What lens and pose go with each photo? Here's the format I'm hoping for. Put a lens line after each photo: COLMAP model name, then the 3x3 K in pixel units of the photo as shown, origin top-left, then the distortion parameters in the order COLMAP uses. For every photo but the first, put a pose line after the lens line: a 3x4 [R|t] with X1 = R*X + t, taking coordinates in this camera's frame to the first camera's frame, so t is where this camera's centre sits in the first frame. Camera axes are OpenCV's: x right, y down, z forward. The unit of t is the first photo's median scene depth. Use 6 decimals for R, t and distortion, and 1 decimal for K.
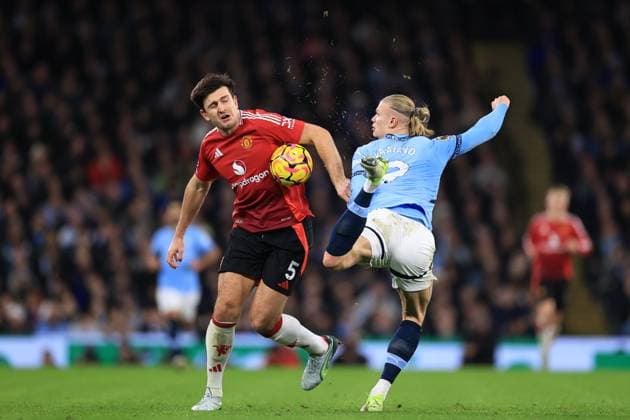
lens RADIAL K [[4183.8, 0, 314.0], [0, 4183.8, 210.3], [0, 0, 1]] dist [-0.537249, 0.000000]
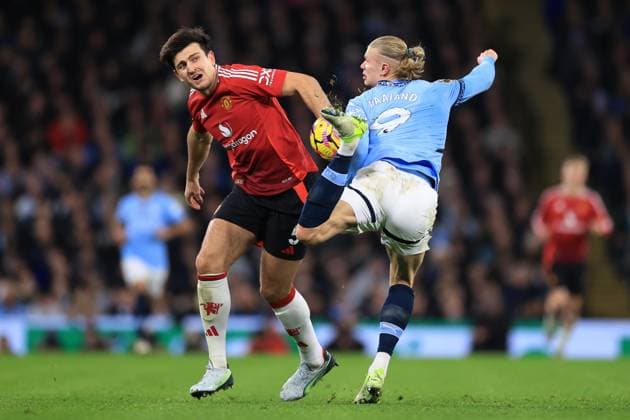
lens RADIAL K [[4183.8, 0, 315.7], [0, 4183.8, 210.8], [0, 0, 1]] dist [-0.537249, 0.000000]
pose [[0.999998, -0.000869, -0.001969, 0.004306], [0.000875, 0.999996, 0.002685, 0.004740], [0.001967, -0.002687, 0.999994, 0.113599]]
